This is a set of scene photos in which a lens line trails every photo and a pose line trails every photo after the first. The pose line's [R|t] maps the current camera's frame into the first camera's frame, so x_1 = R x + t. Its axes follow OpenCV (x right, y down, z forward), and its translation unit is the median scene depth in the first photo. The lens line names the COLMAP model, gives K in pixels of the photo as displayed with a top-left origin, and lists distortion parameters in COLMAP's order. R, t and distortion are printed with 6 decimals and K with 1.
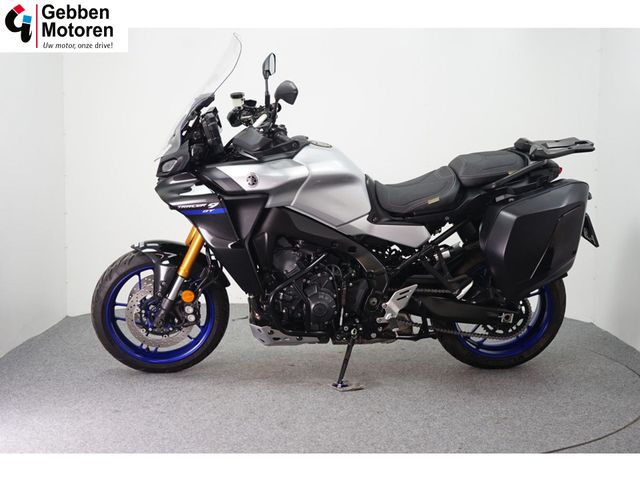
lens RADIAL K [[949.1, 0, 320.0], [0, 949.1, 239.0], [0, 0, 1]] dist [-0.178918, 0.000000]
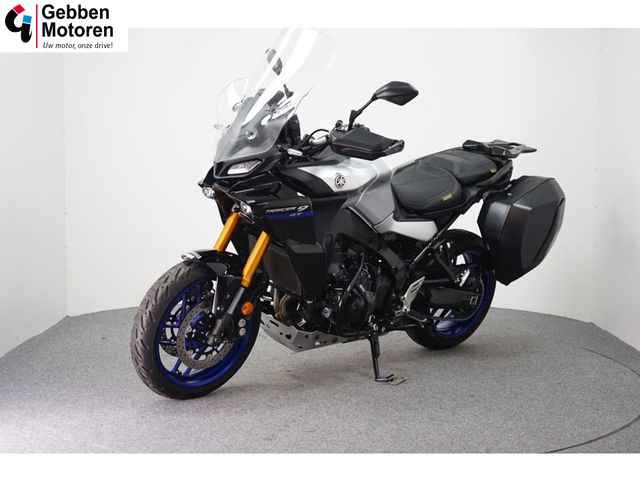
lens RADIAL K [[949.1, 0, 319.8], [0, 949.1, 240.7], [0, 0, 1]] dist [-0.178918, 0.000000]
pose [[0.802656, -0.054385, 0.593958, -0.626752], [0.049331, 0.998476, 0.024761, -0.024390], [-0.594399, 0.009426, 0.804115, 0.214901]]
